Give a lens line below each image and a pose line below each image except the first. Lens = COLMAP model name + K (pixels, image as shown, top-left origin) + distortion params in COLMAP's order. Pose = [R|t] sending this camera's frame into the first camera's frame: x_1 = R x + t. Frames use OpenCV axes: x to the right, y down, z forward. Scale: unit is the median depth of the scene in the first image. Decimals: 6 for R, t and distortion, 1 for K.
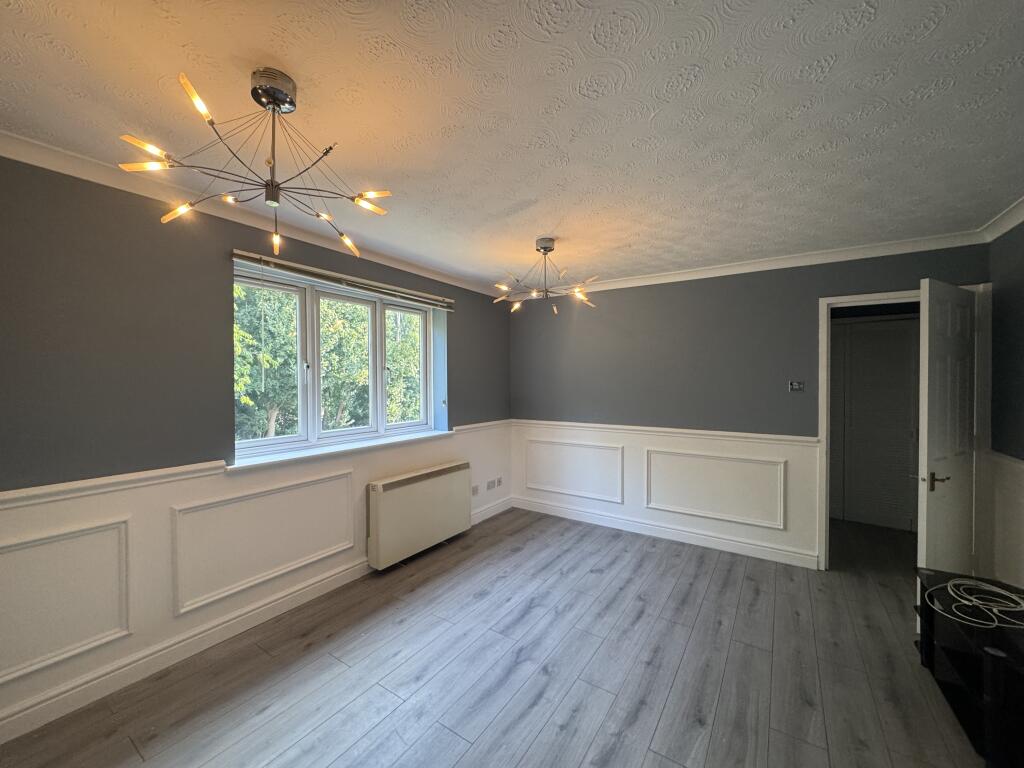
lens RADIAL K [[406.6, 0, 511.3], [0, 406.6, 382.1], [0, 0, 1]] dist [-0.002191, -0.000144]
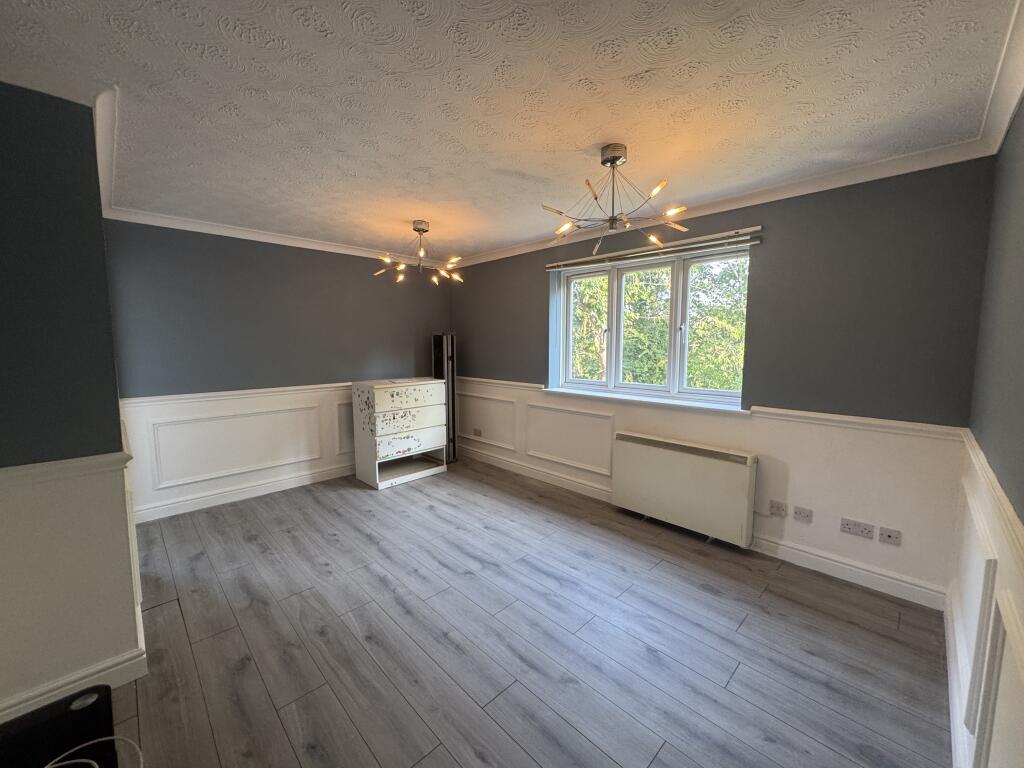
lens RADIAL K [[406.6, 0, 511.0], [0, 406.6, 383.9], [0, 0, 1]] dist [-0.002191, -0.000144]
pose [[-0.208413, 0.101715, -0.972737, 1.012926], [-0.005650, 0.994436, 0.105195, -0.003047], [0.978025, 0.027420, -0.206679, 1.141198]]
